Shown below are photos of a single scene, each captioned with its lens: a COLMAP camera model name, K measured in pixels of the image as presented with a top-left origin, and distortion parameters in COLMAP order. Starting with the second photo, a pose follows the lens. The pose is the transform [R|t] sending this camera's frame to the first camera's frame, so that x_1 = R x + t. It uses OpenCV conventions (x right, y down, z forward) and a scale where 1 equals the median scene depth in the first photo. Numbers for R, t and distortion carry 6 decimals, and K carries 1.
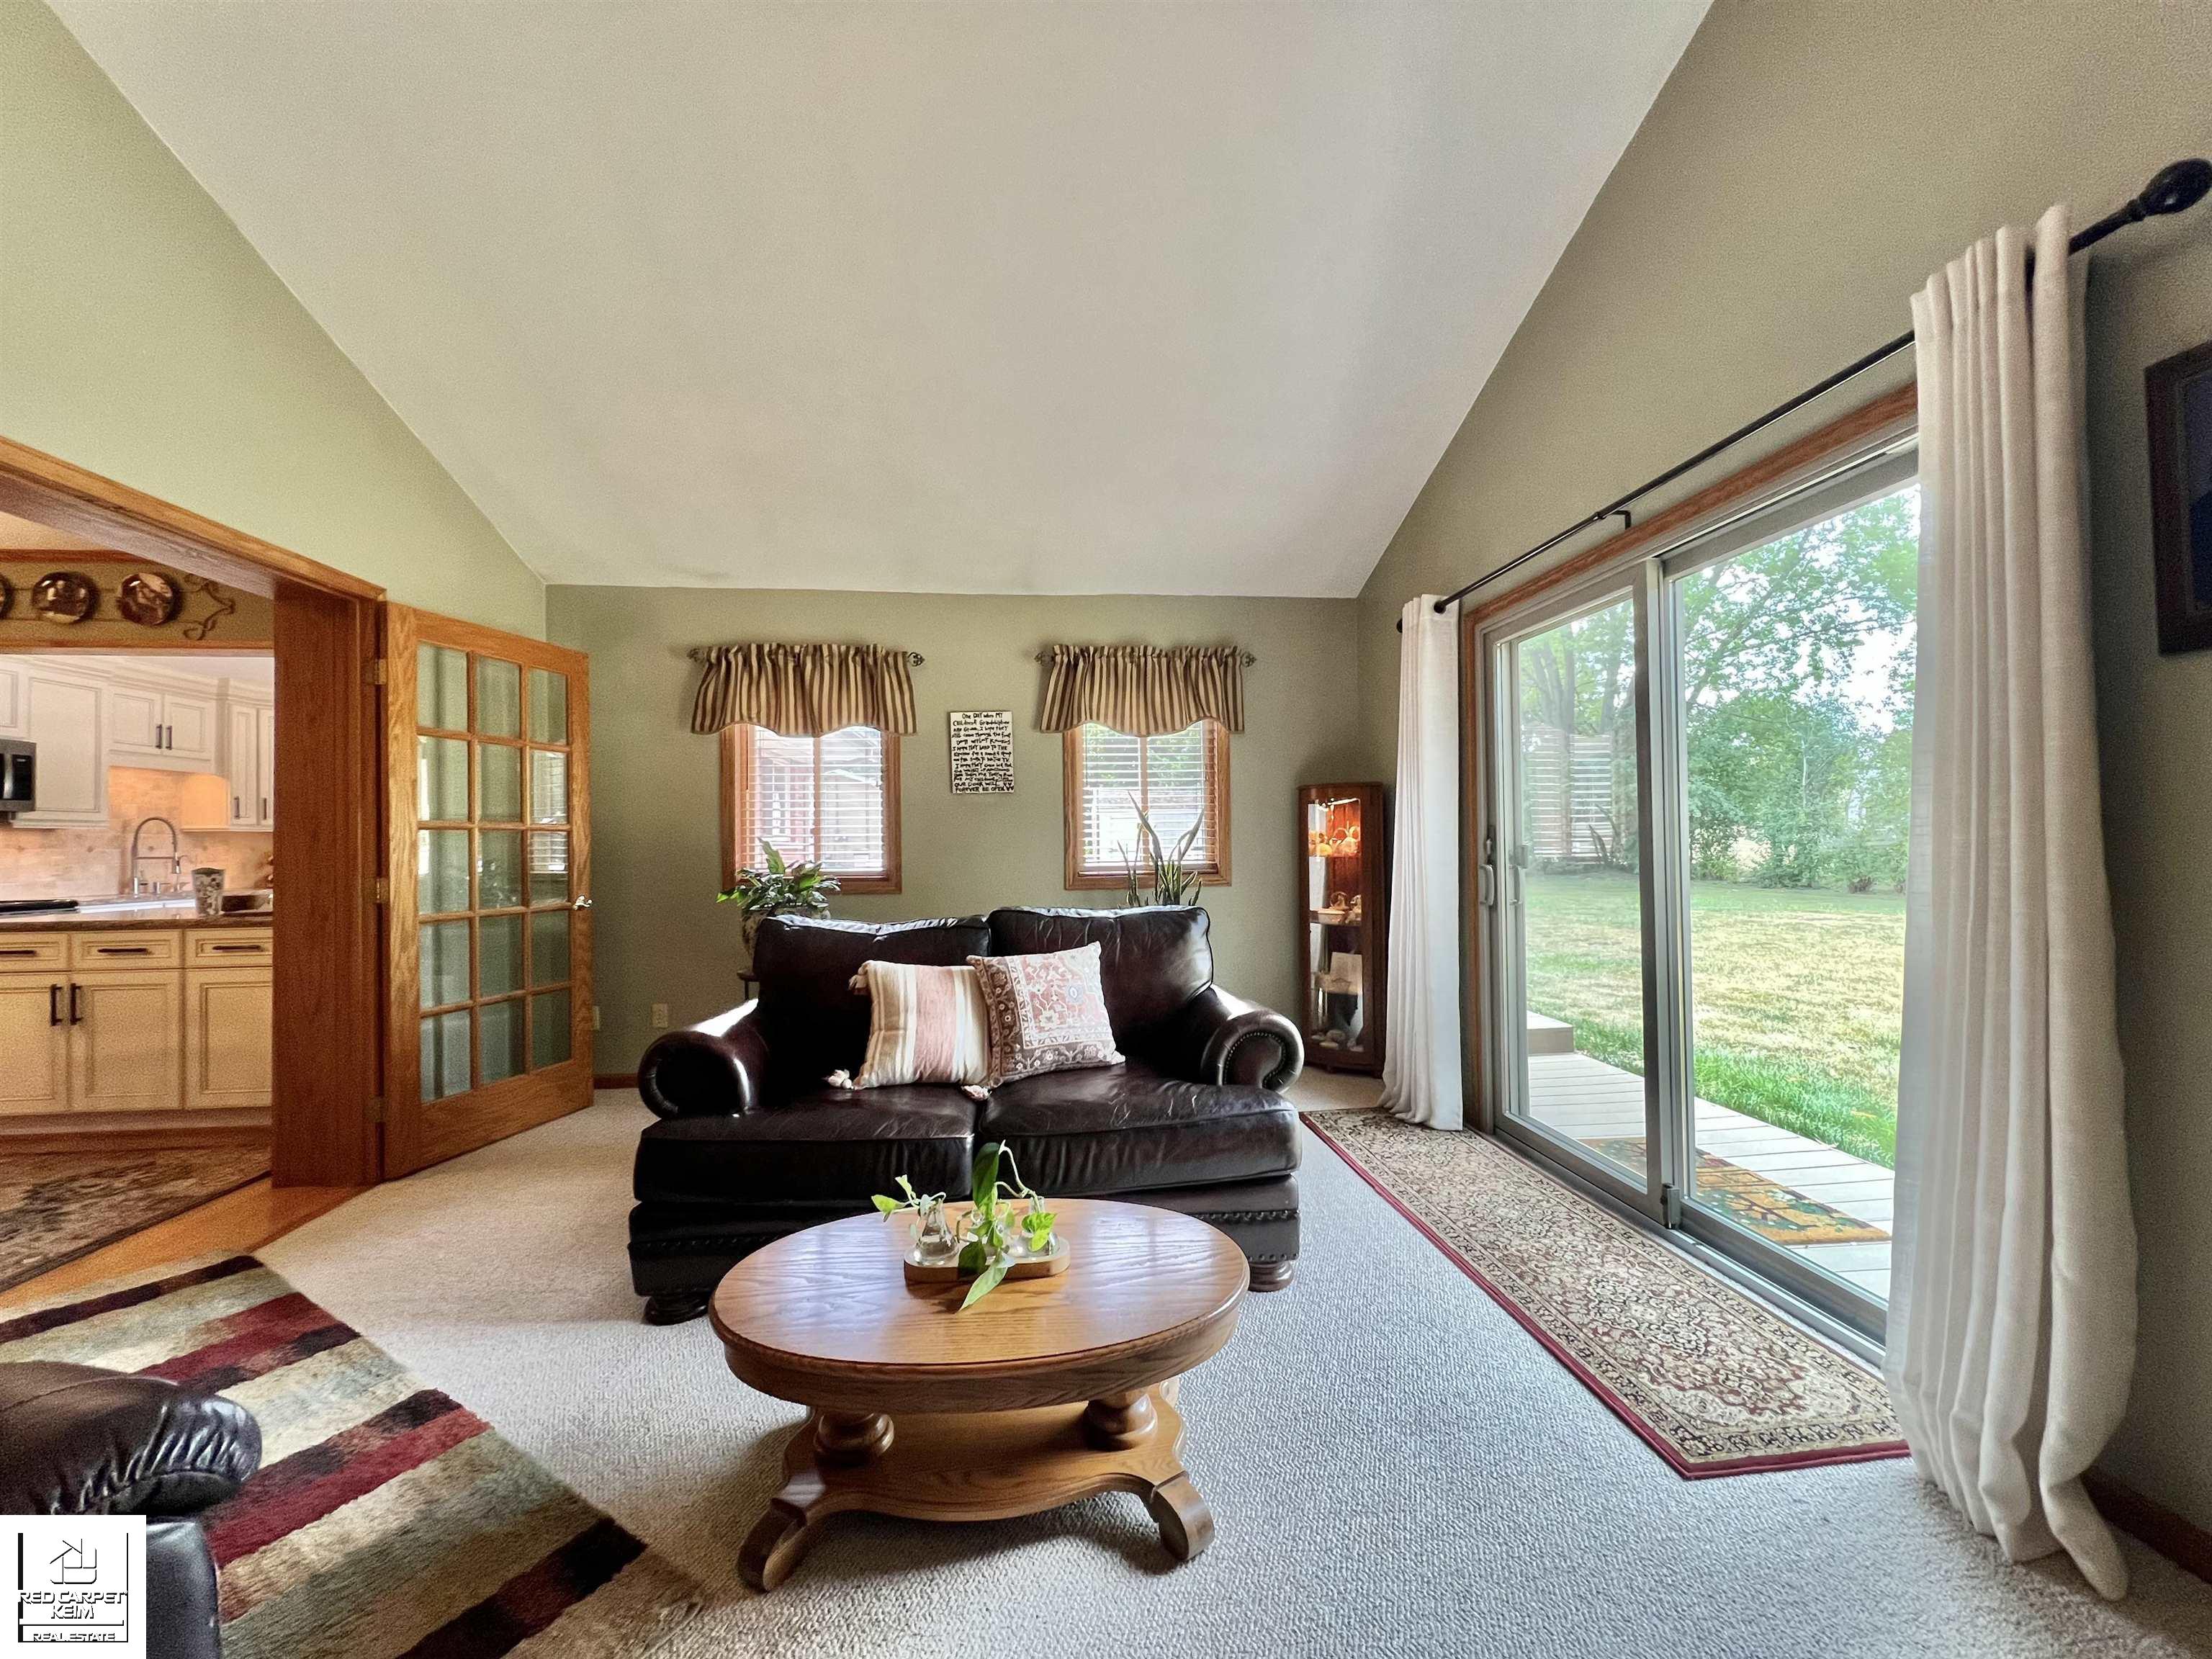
lens RADIAL K [[887.3, 0, 1105.0], [0, 887.3, 836.6], [0, 0, 1]] dist [-0.003593, -0.000546]
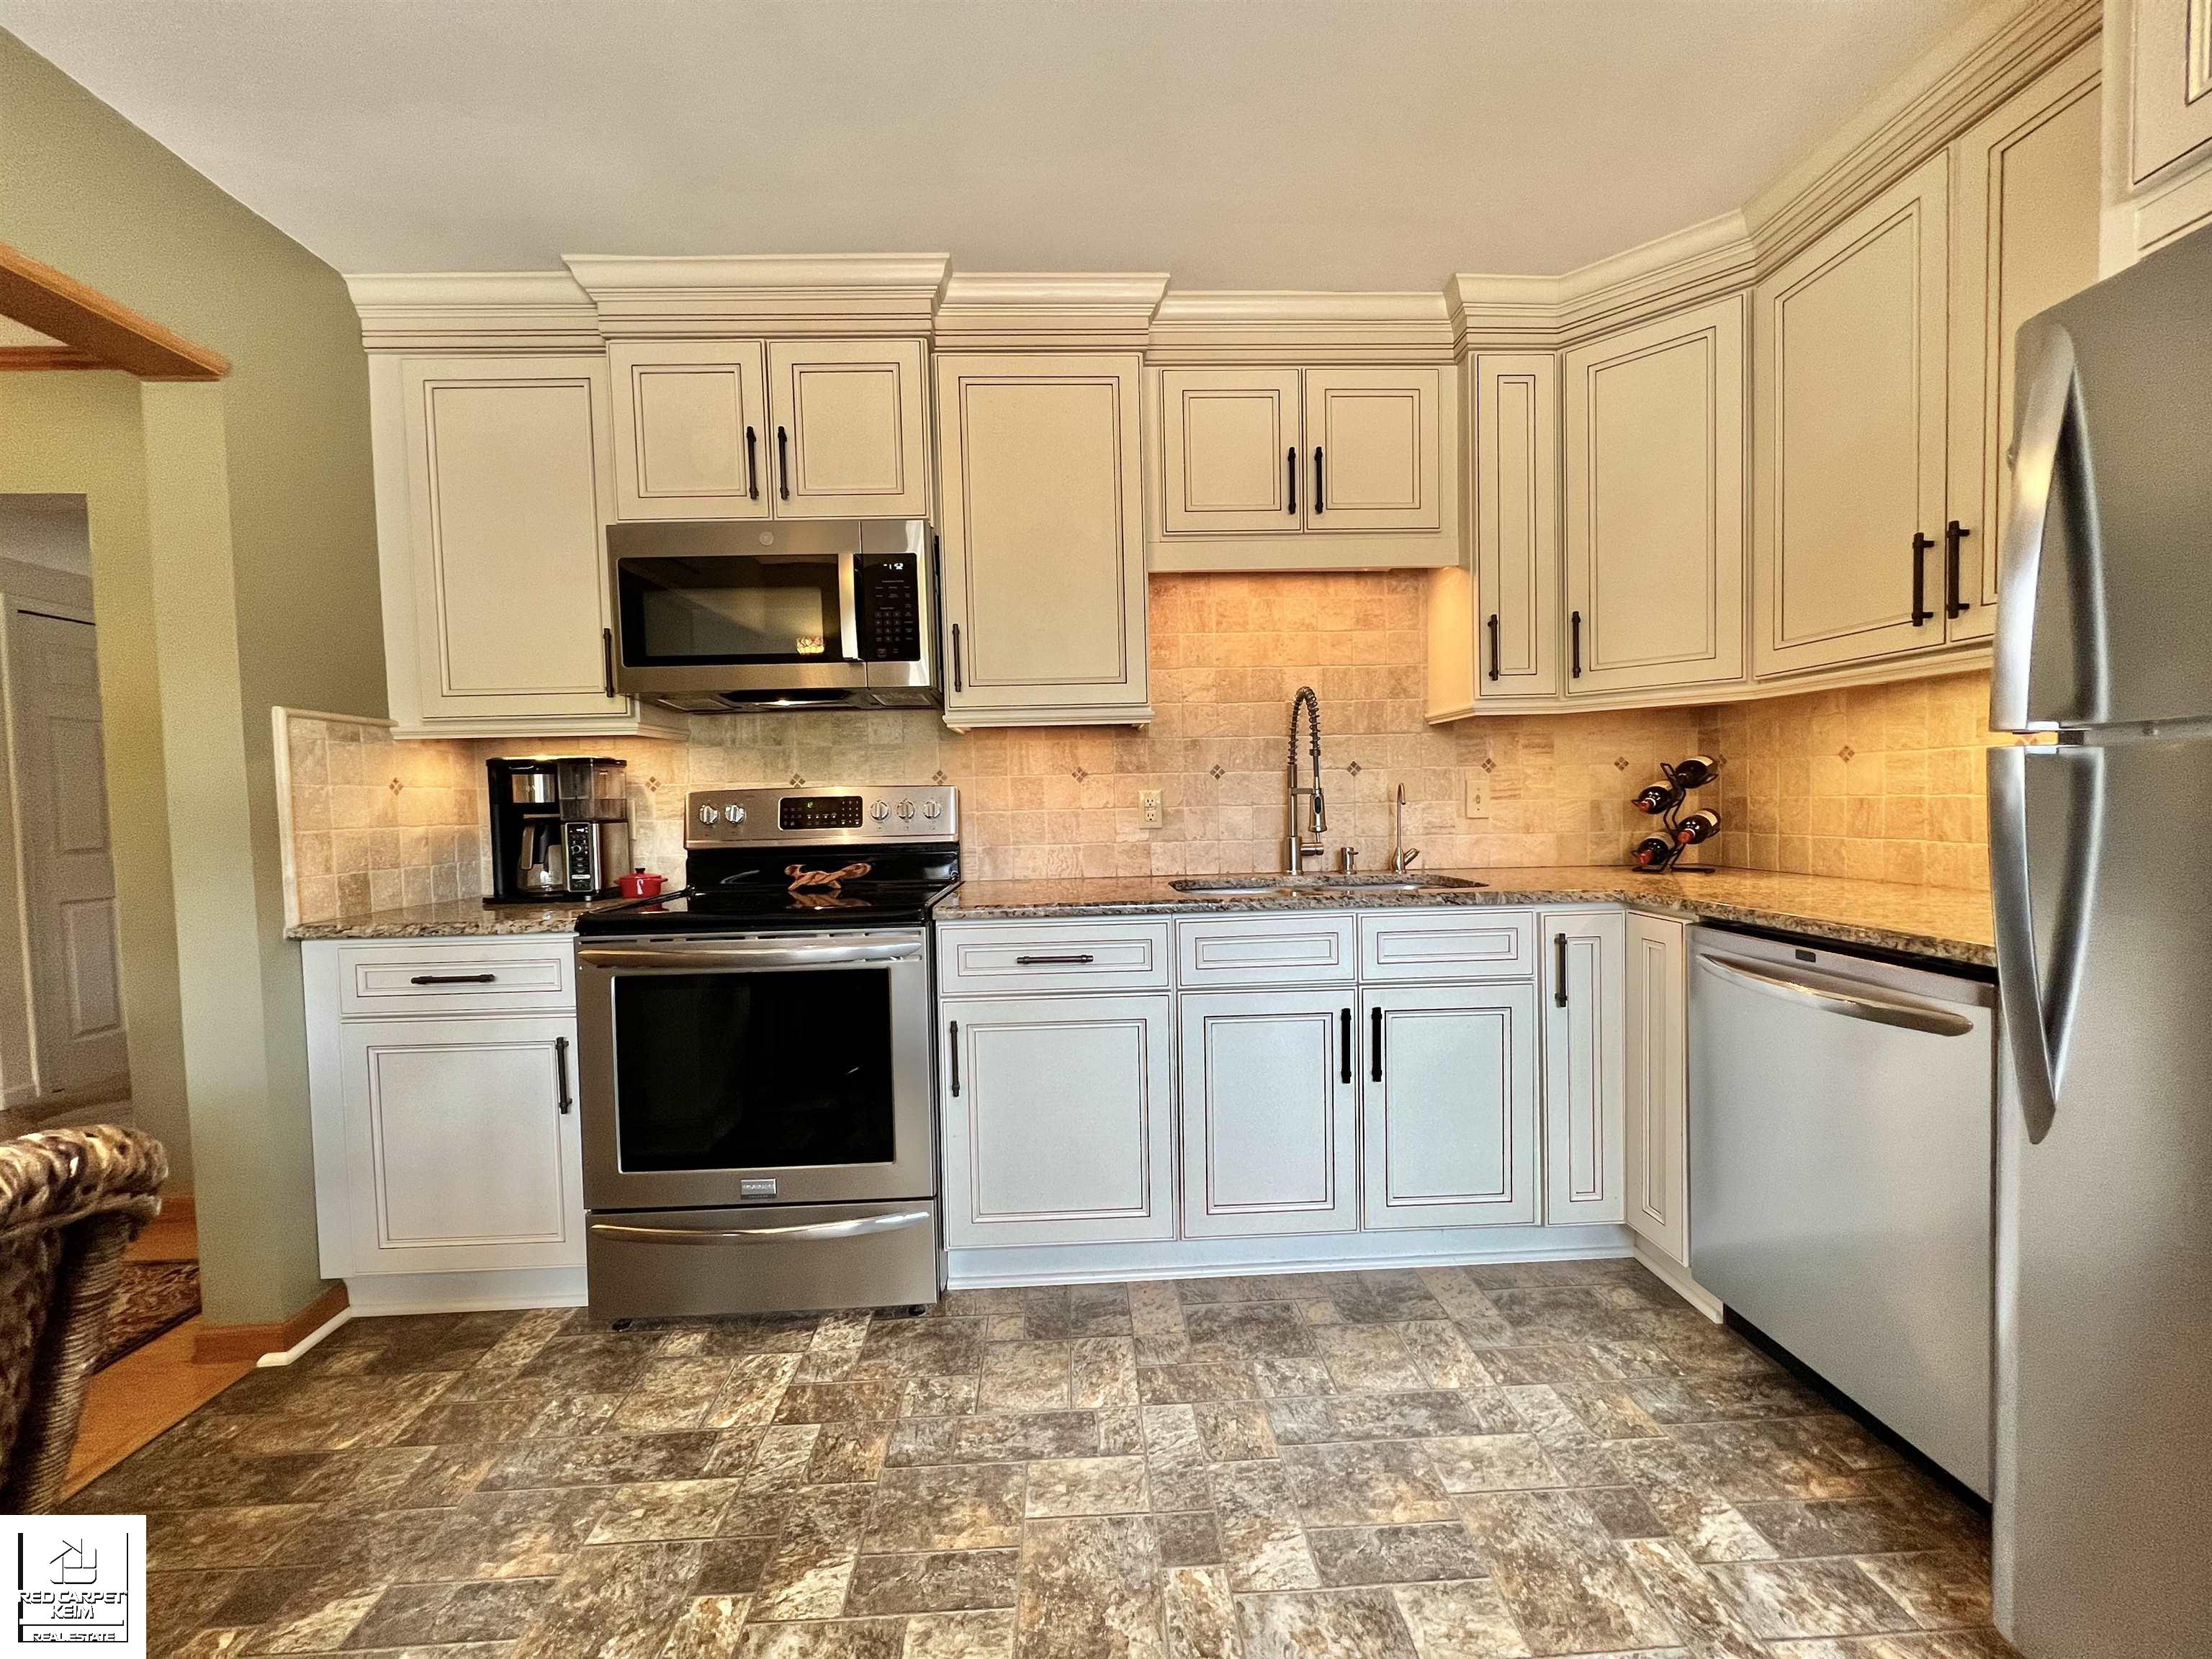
lens RADIAL K [[887.3, 0, 1104.0], [0, 887.3, 826.6], [0, 0, 1]] dist [-0.003593, -0.000546]
pose [[-0.057454, 0.050364, -0.997077, -0.663545], [0.032375, 0.998295, 0.048560, 0.017377], [0.997823, -0.029491, -0.058987, 0.930947]]
